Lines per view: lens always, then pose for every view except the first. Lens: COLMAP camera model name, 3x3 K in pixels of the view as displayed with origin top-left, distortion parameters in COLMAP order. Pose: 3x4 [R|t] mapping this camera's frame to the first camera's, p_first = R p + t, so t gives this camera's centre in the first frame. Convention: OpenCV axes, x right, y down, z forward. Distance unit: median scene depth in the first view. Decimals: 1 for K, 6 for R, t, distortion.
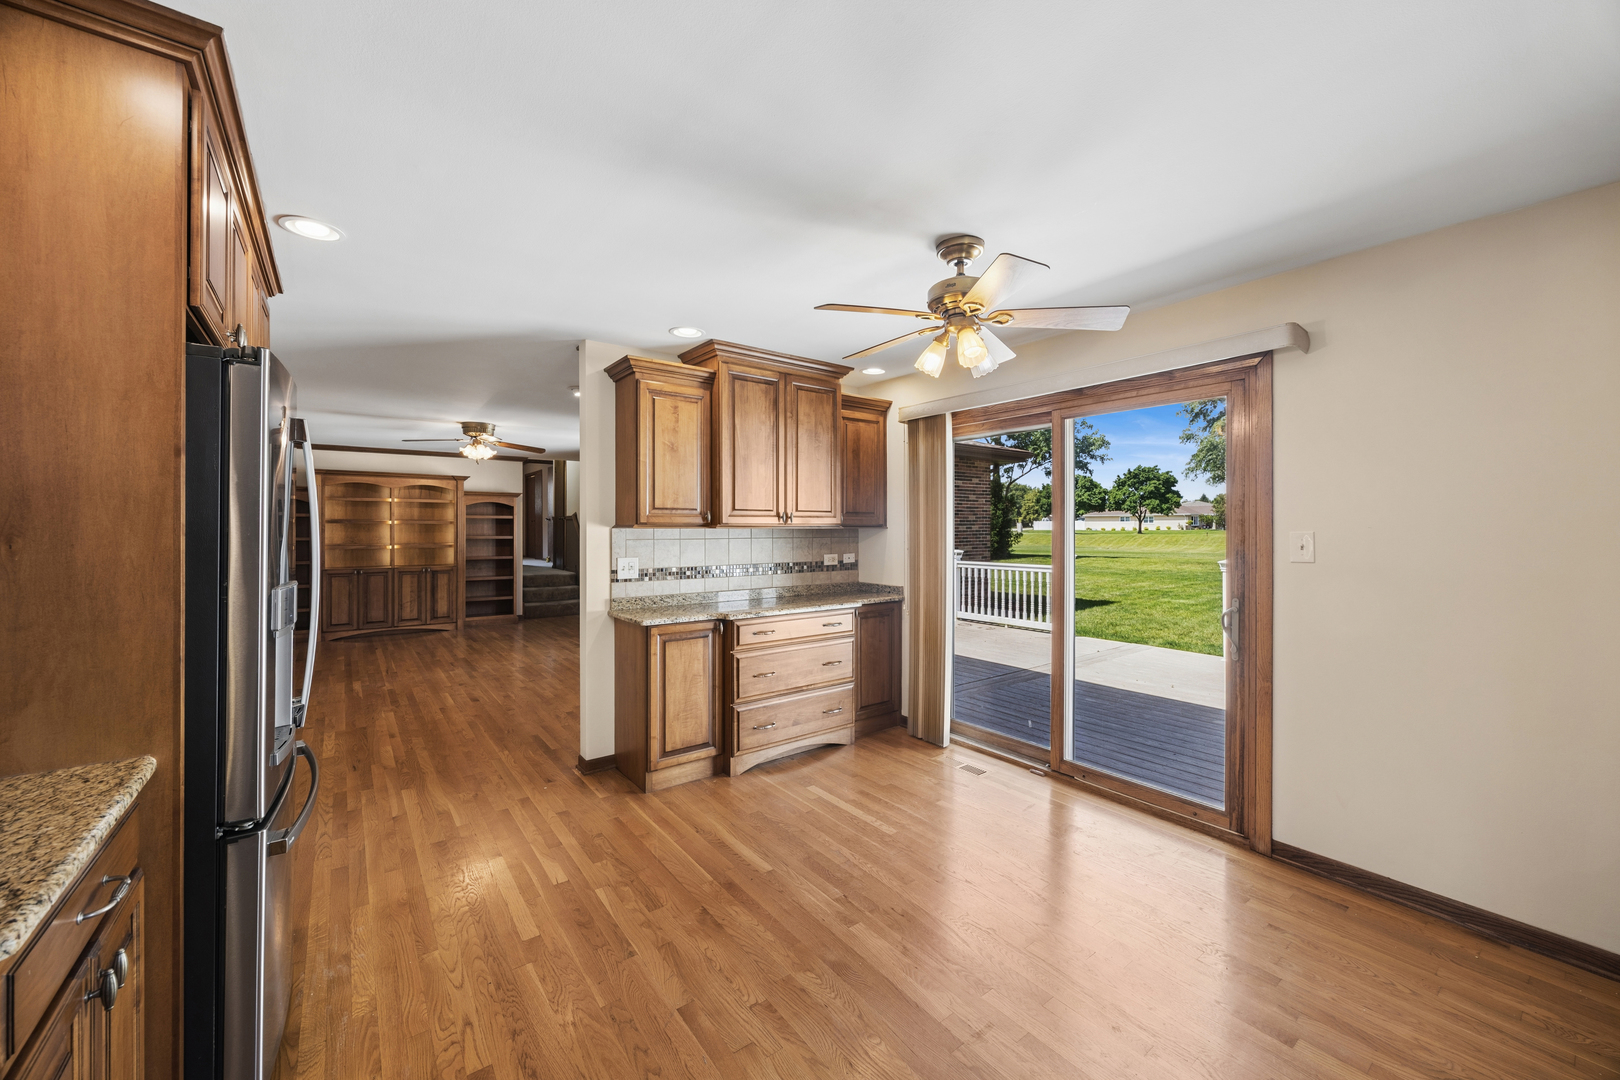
lens RADIAL K [[629.0, 0, 808.5], [0, 629.0, 528.3], [0, 0, 1]] dist [0.001026, 0.000179]
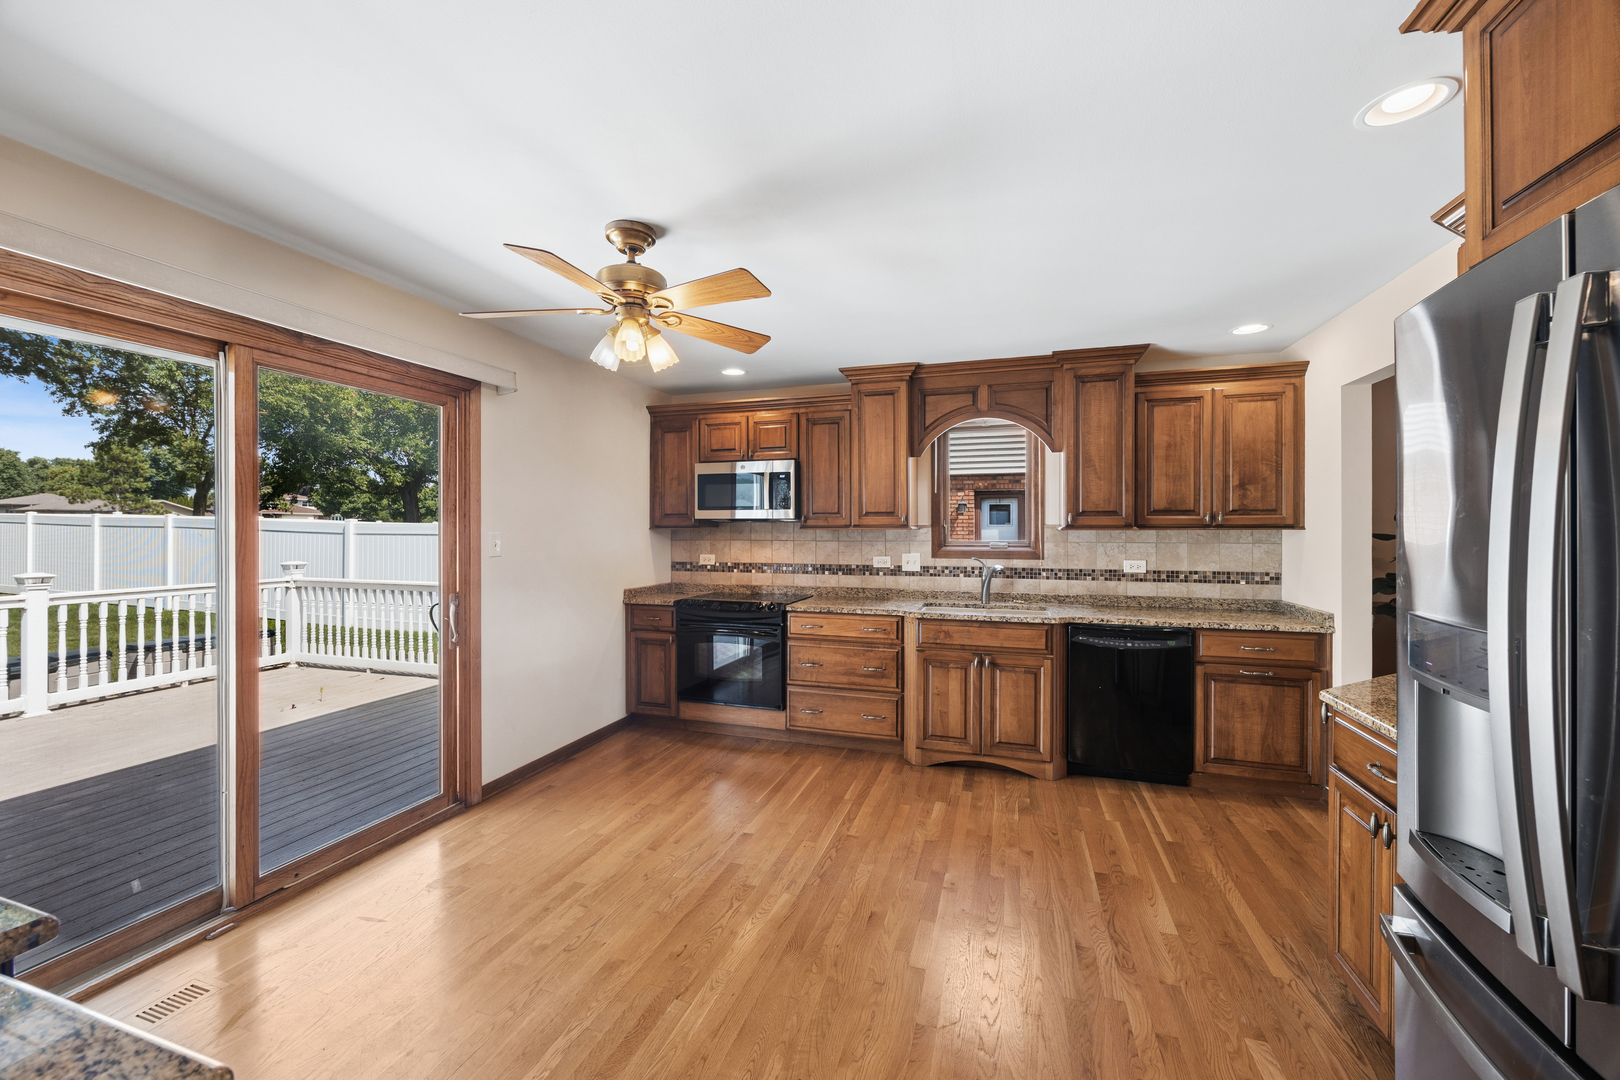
lens RADIAL K [[629.0, 0, 801.6], [0, 629.0, 530.9], [0, 0, 1]] dist [0.001026, 0.000179]
pose [[-0.571770, -0.002395, 0.820410, -0.374366], [-0.002636, 0.999996, 0.001083, -0.000380], [-0.820410, -0.001543, -0.571774, 0.731553]]
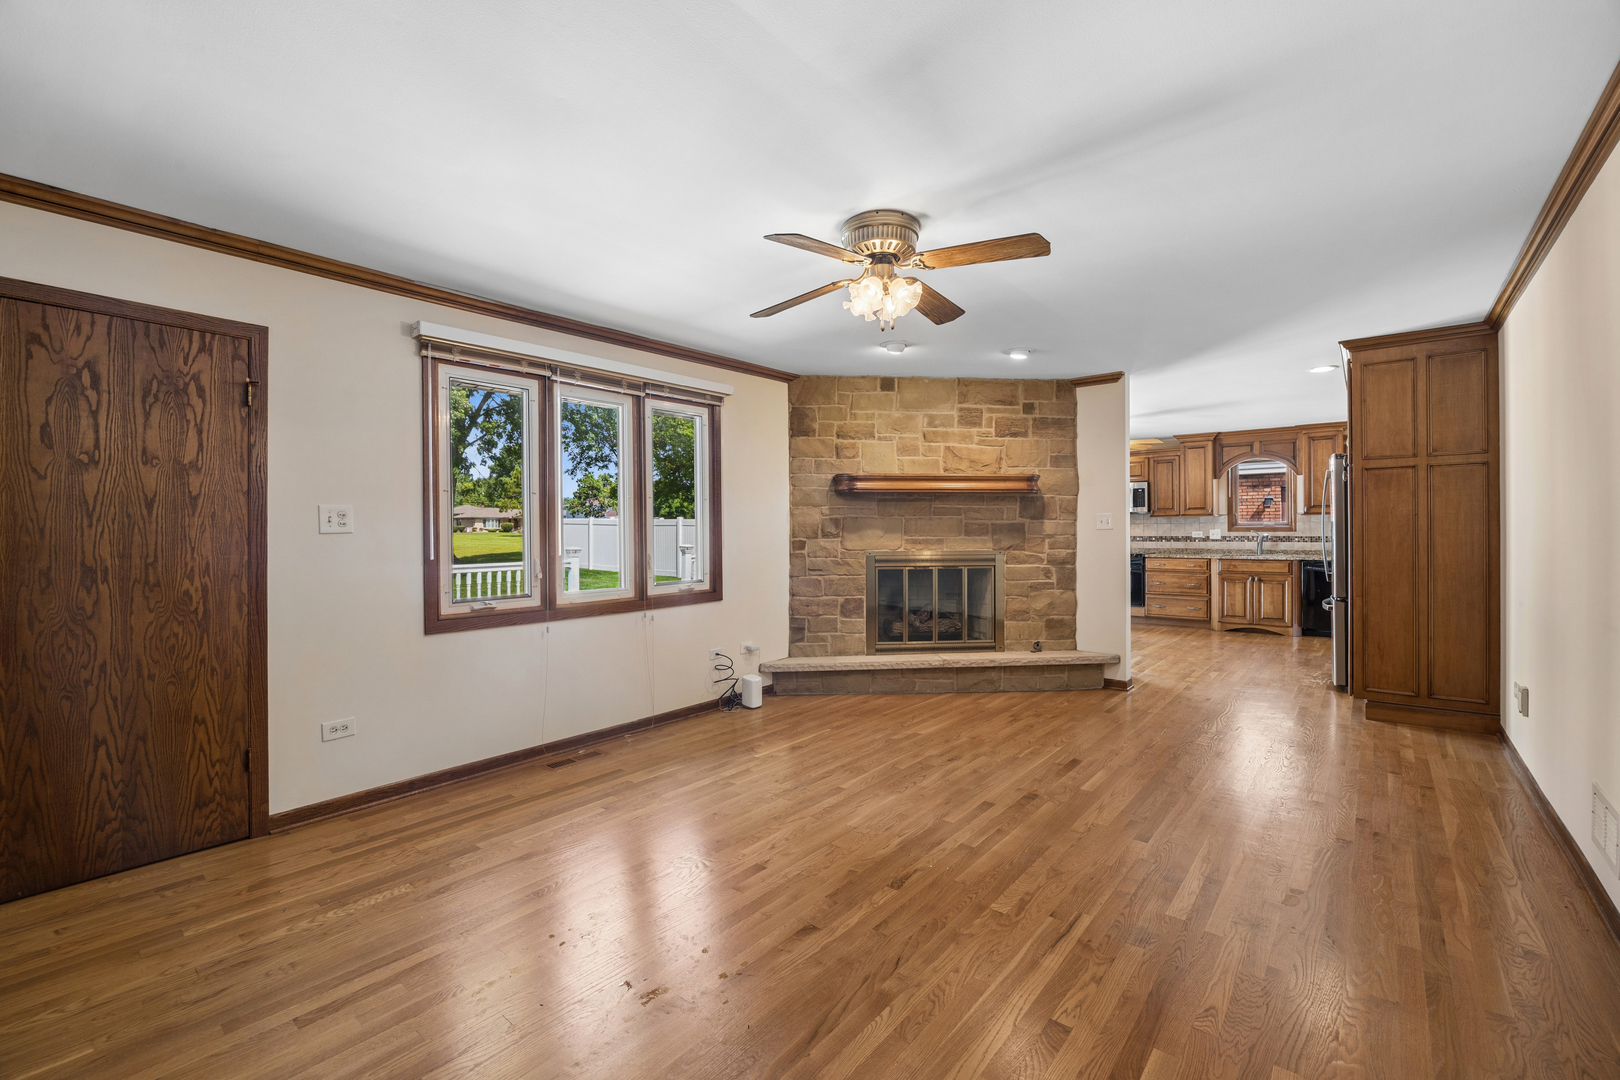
lens RADIAL K [[693.0, 0, 807.7], [0, 693.0, 531.5], [0, 0, 1]] dist [-0.004780, -0.000158]
pose [[-0.236619, -0.003605, 0.971596, -1.382904], [0.005423, 0.999973, 0.005031, 0.025750], [-0.971587, 0.006460, -0.236593, 1.697604]]
